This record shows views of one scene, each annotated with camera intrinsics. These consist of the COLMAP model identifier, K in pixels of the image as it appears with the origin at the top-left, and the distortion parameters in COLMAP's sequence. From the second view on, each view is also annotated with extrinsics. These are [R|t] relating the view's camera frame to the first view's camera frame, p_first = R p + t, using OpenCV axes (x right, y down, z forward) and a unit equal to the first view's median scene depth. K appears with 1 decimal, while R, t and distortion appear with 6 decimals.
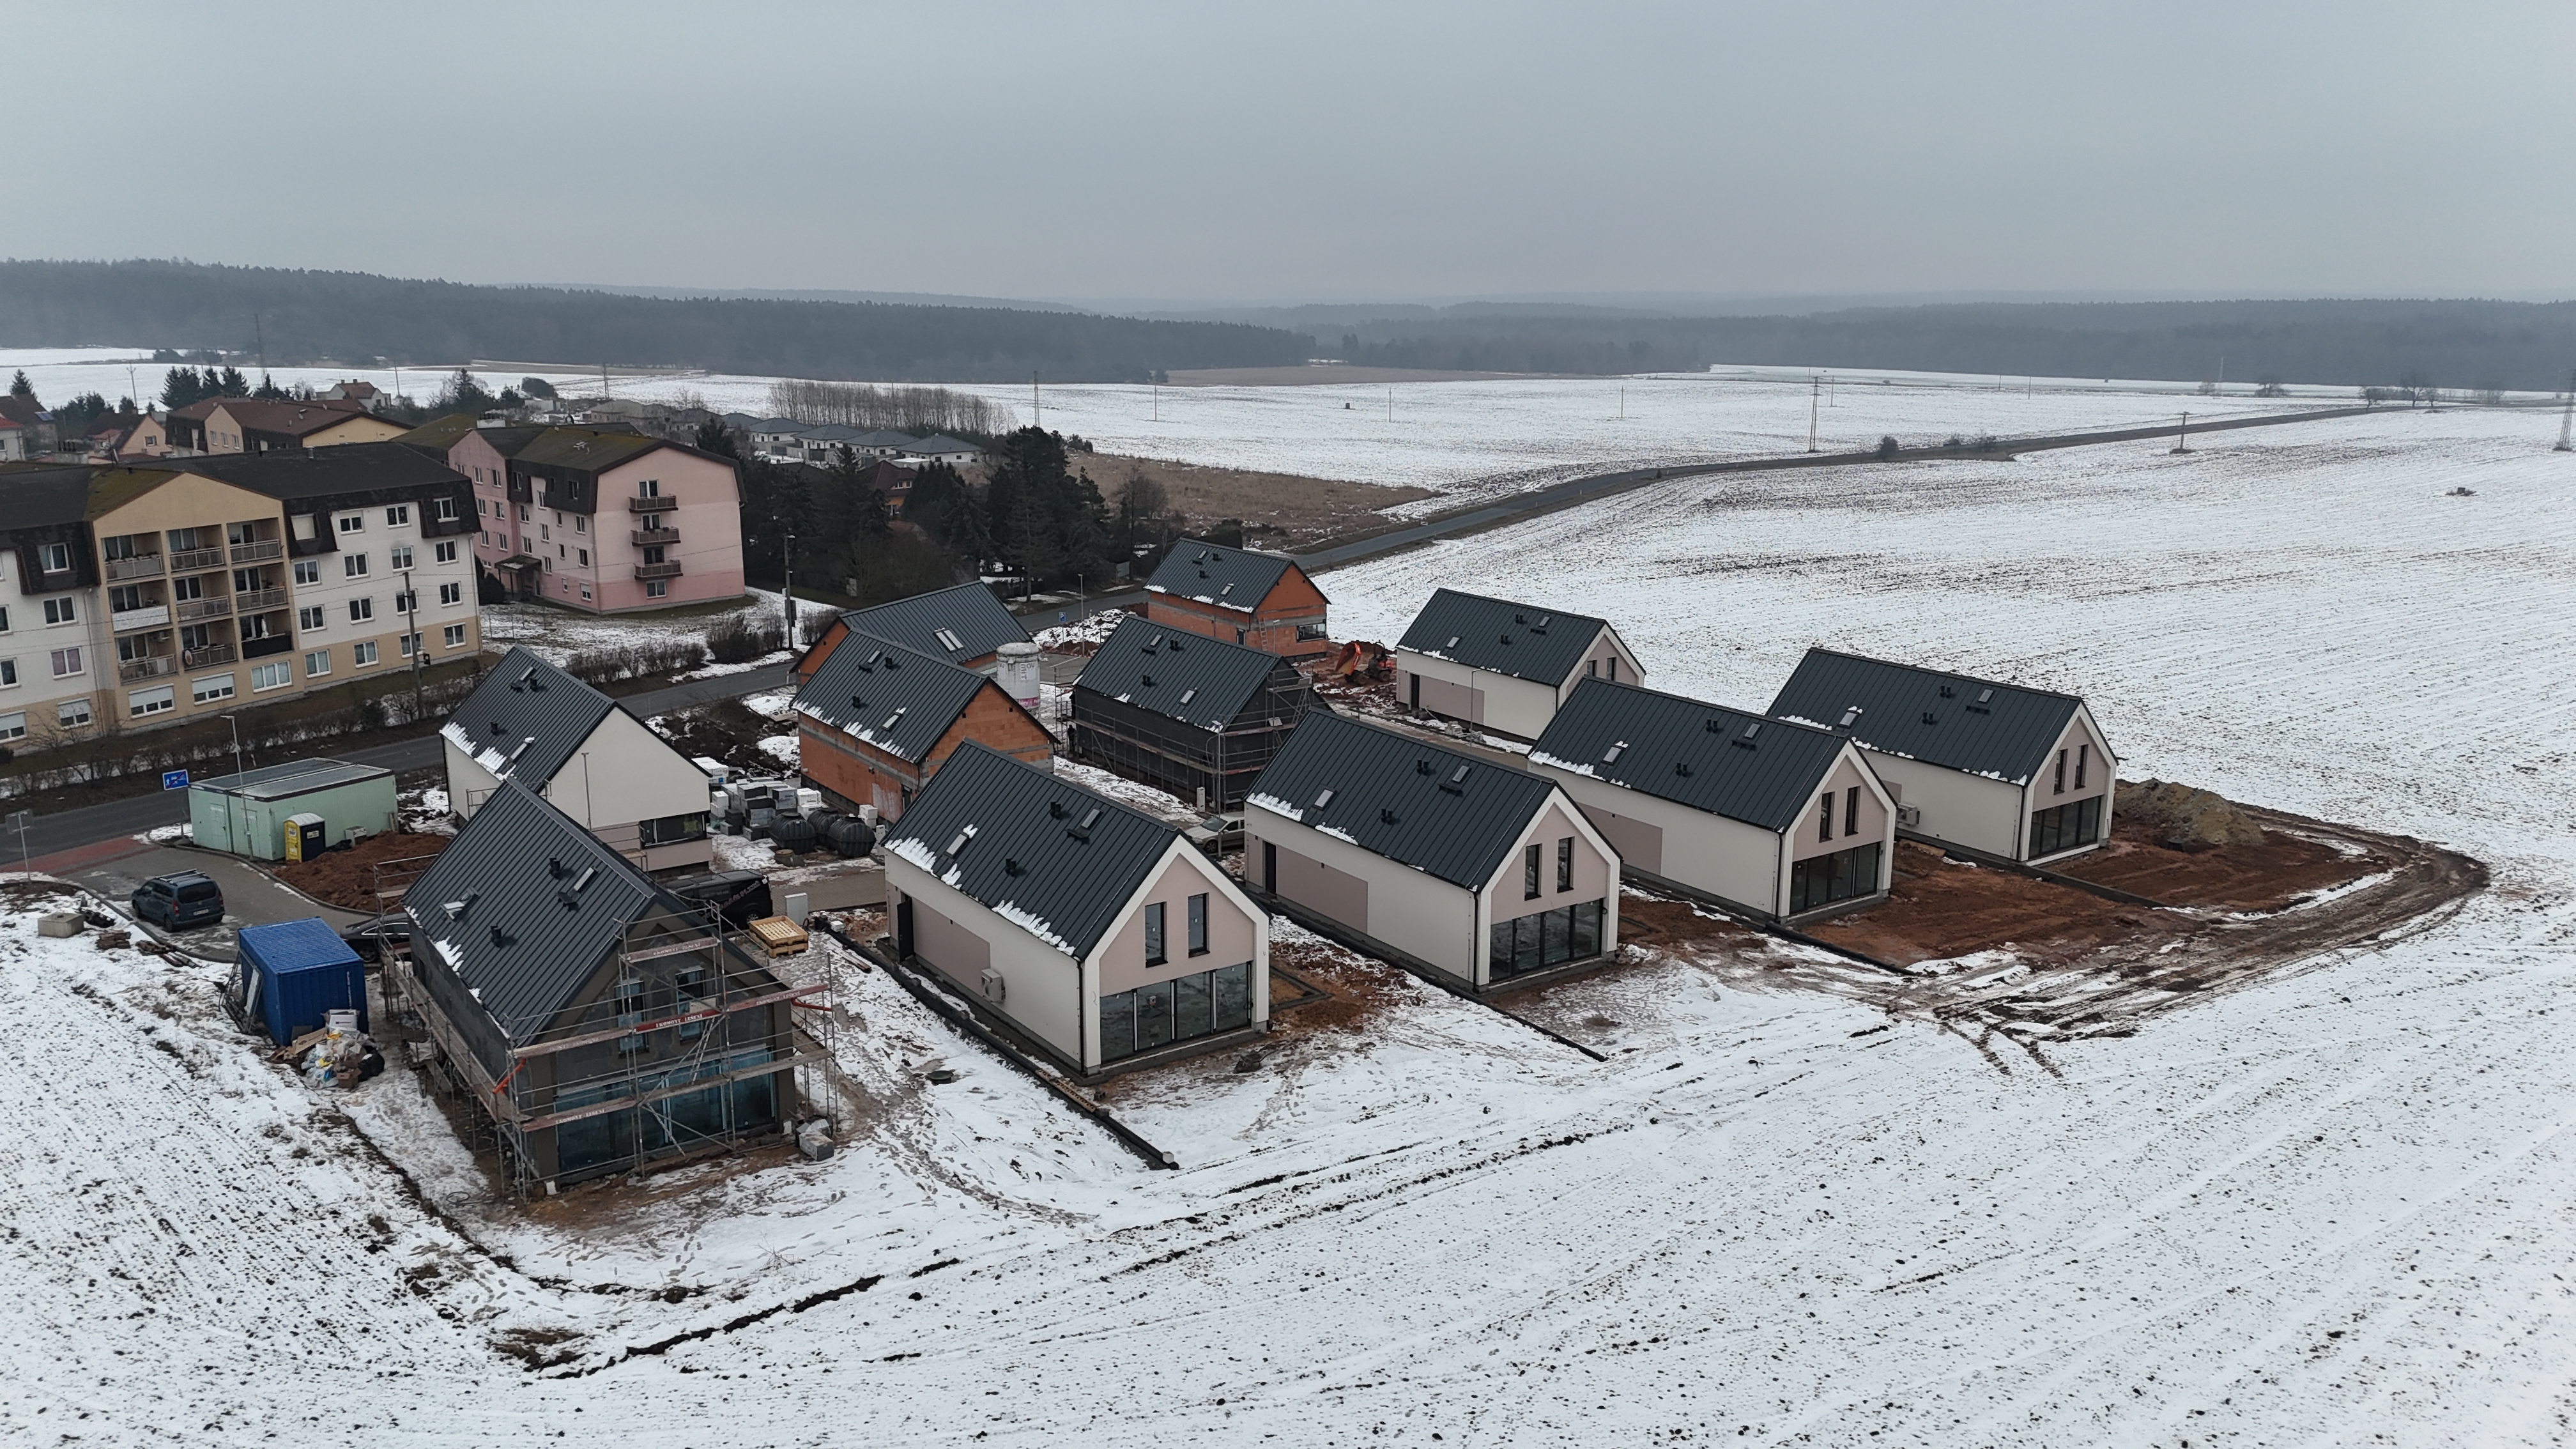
lens RADIAL K [[1843.9, 0, 1295.8], [0, 1843.9, 729.4], [0, 0, 1]] dist [0.070074, -0.060566]
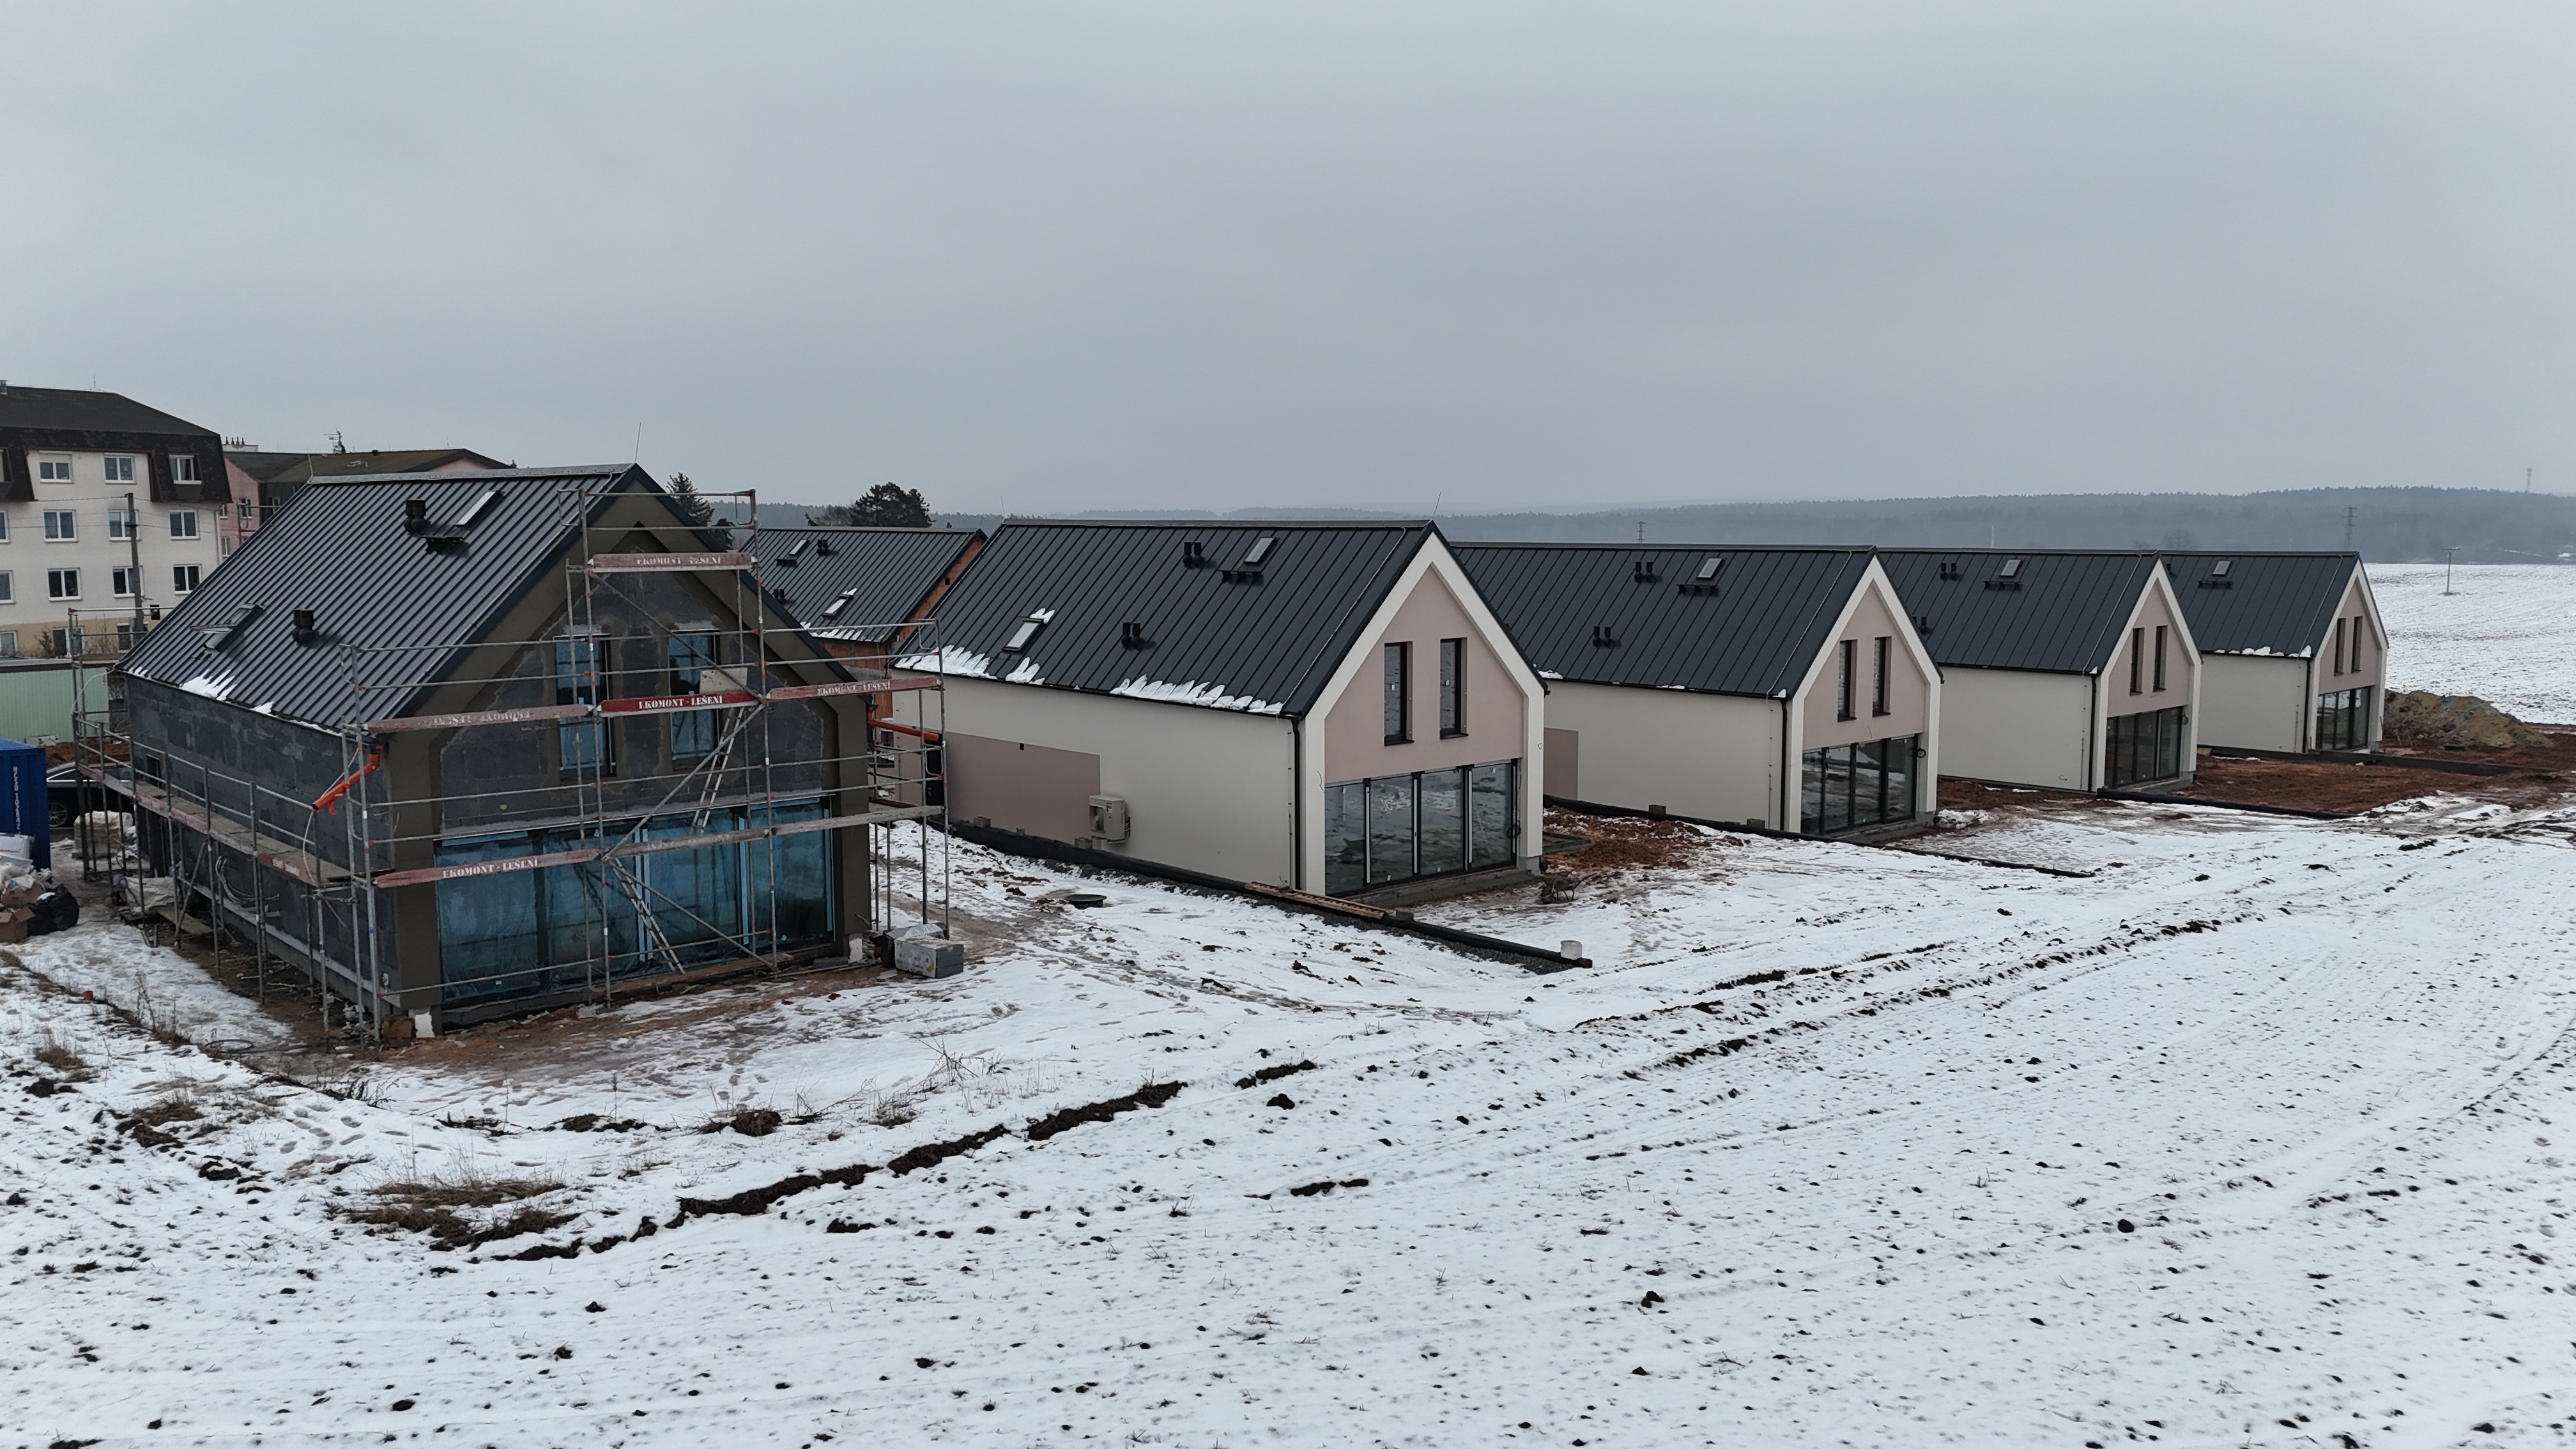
lens RADIAL K [[1843.9, 0, 1284.0], [0, 1843.9, 733.2], [0, 0, 1]] dist [0.070074, -0.060566]
pose [[0.993343, -0.021623, 0.113148, -0.157854], [0.034219, 0.993277, -0.110593, 0.163818], [-0.109996, 0.113728, 0.987404, 0.328939]]
